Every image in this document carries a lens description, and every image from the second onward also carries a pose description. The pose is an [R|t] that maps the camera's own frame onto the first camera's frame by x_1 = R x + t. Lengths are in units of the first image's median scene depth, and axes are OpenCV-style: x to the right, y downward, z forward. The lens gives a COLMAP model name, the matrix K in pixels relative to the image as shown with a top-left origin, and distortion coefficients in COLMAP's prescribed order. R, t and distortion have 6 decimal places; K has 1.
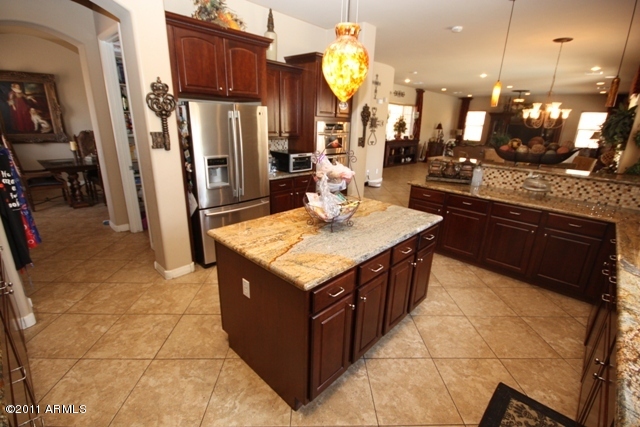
lens RADIAL K [[298.5, 0, 330.7], [0, 298.5, 215.6], [0, 0, 1]] dist [0.001983, -0.006900]
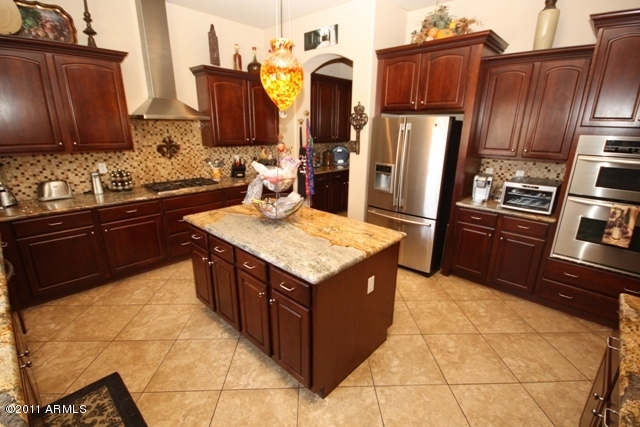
lens RADIAL K [[298.5, 0, 321.6], [0, 298.5, 214.2], [0, 0, 1]] dist [0.001983, -0.006900]
pose [[-0.006276, 0.250691, -0.968047, 1.091500], [-0.318201, 0.917246, 0.239598, -0.316929], [0.948003, 0.309537, 0.074013, 1.081077]]
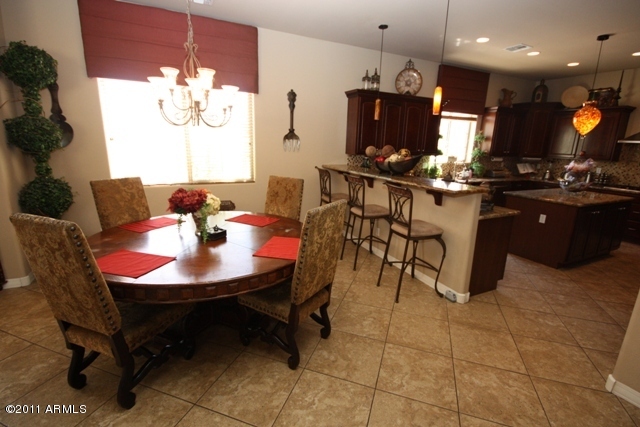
lens RADIAL K [[298.5, 0, 322.9], [0, 298.5, 215.5], [0, 0, 1]] dist [0.001983, -0.006900]
pose [[-0.928954, -0.146647, 0.339911, 0.879205], [0.052910, 0.856171, 0.513976, -0.996571], [-0.366395, 0.495445, -0.787584, 3.358072]]
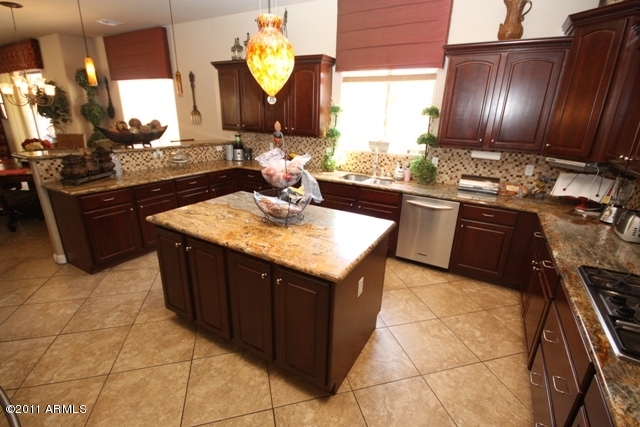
lens RADIAL K [[298.5, 0, 320.8], [0, 298.5, 211.3], [0, 0, 1]] dist [0.001983, -0.006900]
pose [[-0.223633, -0.342167, 0.912639, -0.953008], [0.258478, 0.882007, 0.394021, -0.366904], [-0.939775, 0.324013, -0.108803, 1.000598]]
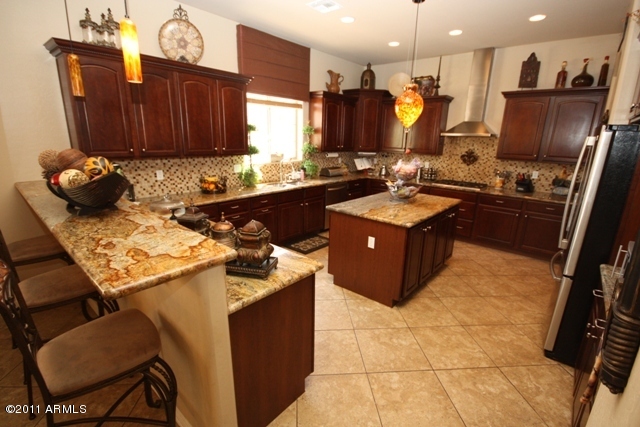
lens RADIAL K [[298.5, 0, 324.4], [0, 298.5, 214.4], [0, 0, 1]] dist [0.001983, -0.006900]
pose [[-0.997099, -0.050362, -0.057070, 0.529899], [-0.073140, 0.841494, 0.535292, -0.775354], [0.021066, 0.537913, -0.842737, 2.472533]]
